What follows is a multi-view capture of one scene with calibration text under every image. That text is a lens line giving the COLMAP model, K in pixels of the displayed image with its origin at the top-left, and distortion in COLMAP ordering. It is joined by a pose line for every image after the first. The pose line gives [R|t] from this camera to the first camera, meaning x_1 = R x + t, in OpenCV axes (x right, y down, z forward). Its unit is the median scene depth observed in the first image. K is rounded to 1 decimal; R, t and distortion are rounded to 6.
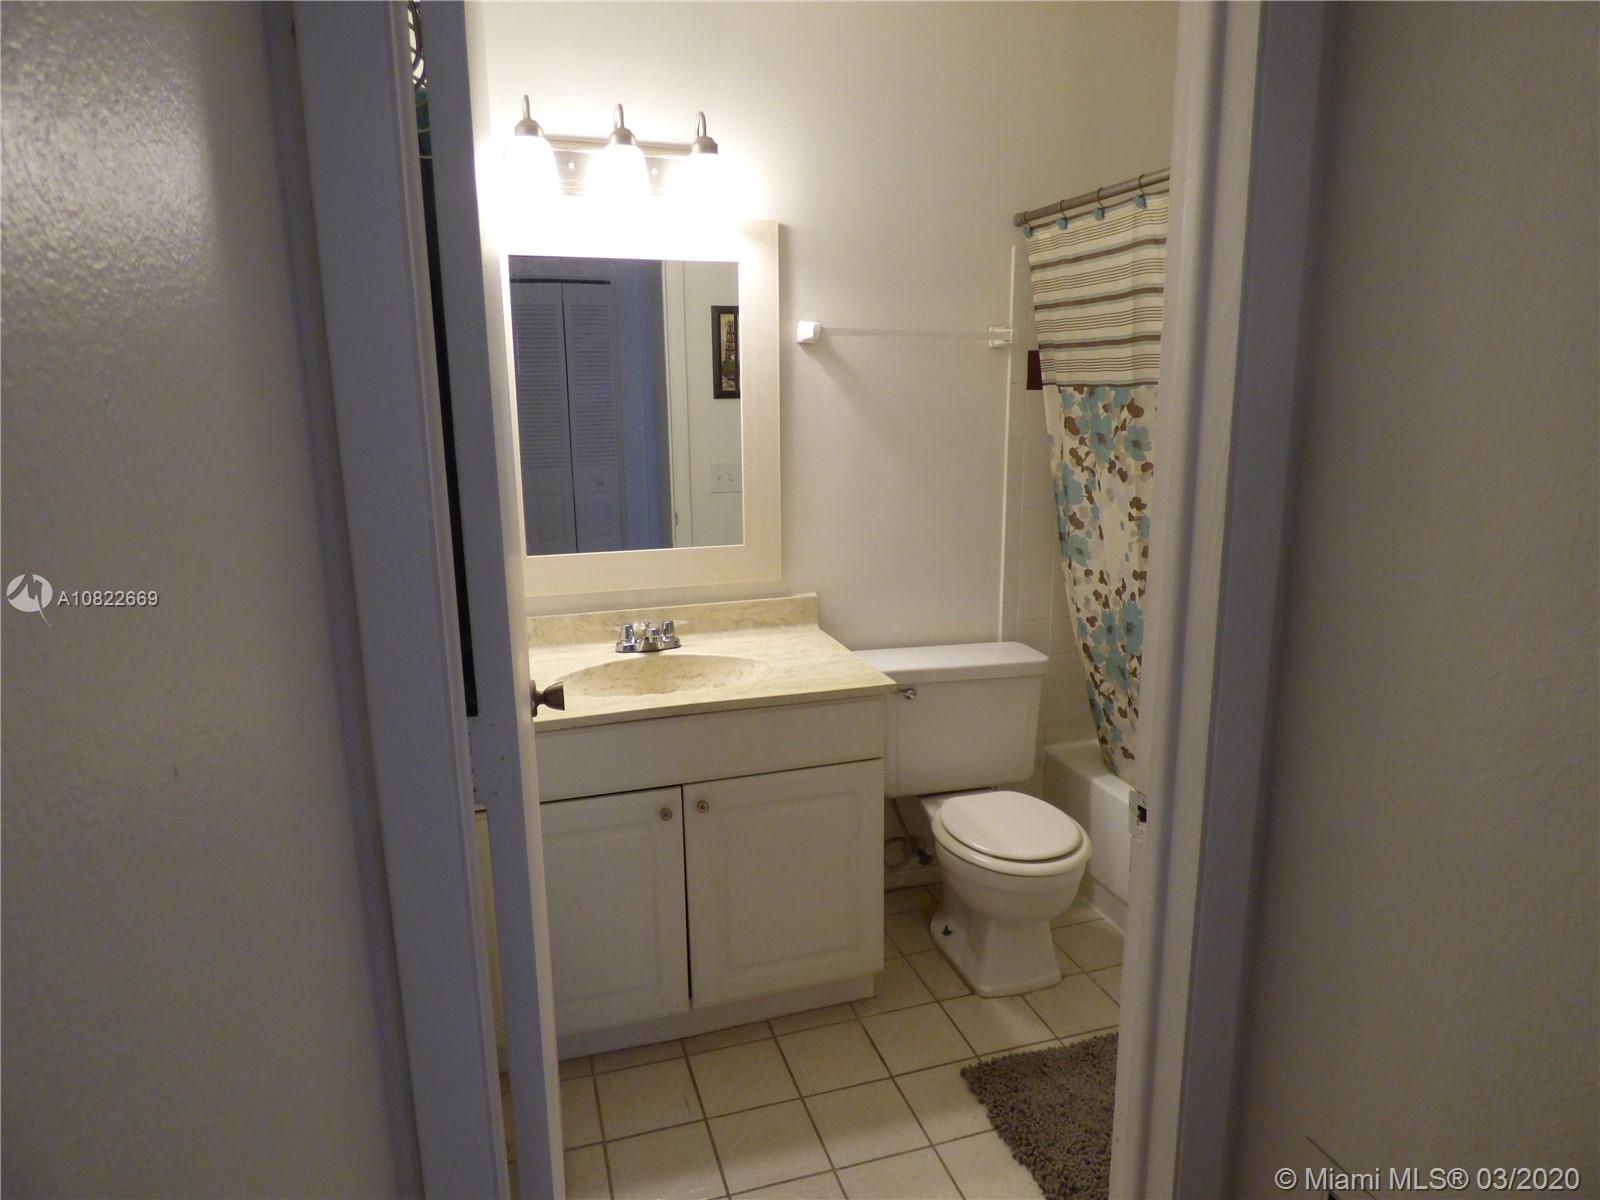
lens RADIAL K [[977.3, 0, 803.5], [0, 977.3, 598.7], [0, 0, 1]] dist [-0.014235, 0.004562]
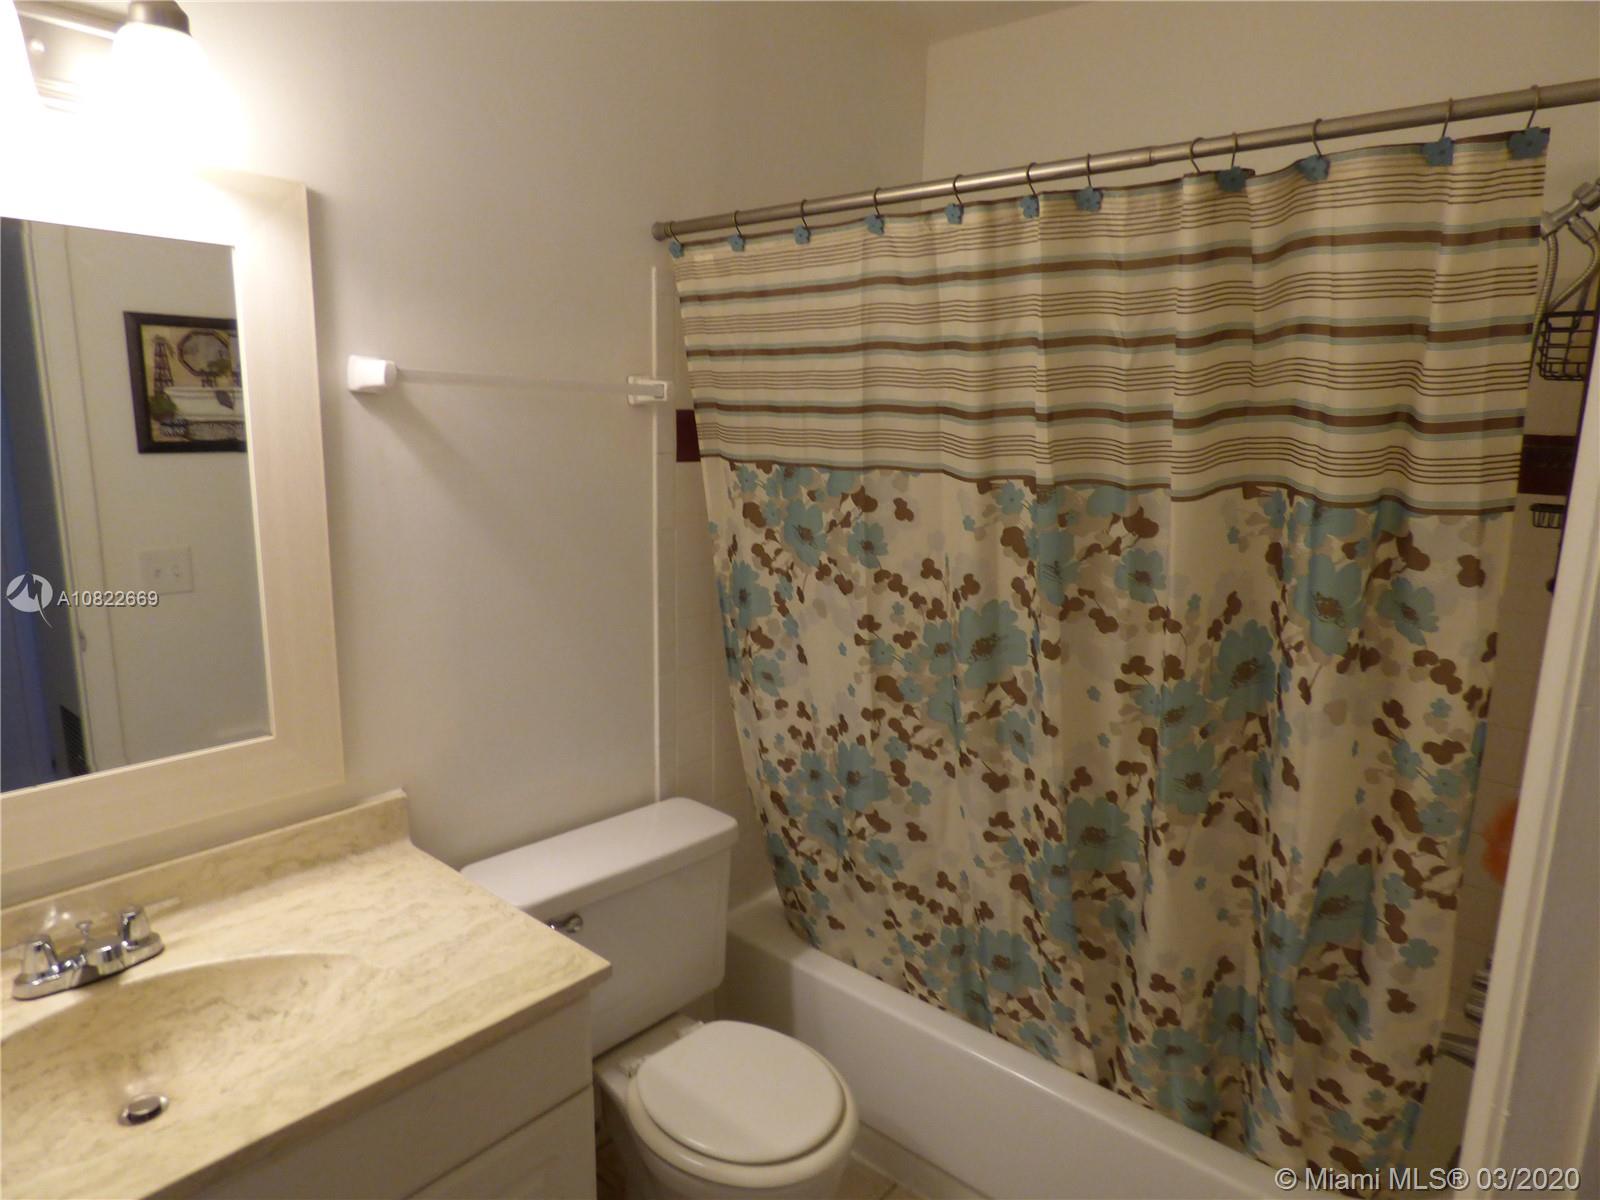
lens RADIAL K [[977.3, 0, 797.7], [0, 977.3, 599.1], [0, 0, 1]] dist [-0.014235, 0.004562]
pose [[0.854966, -0.070216, 0.513909, -0.088048], [0.082198, 0.996616, -0.000581, -0.112942], [-0.512129, 0.042739, 0.857844, 0.355345]]
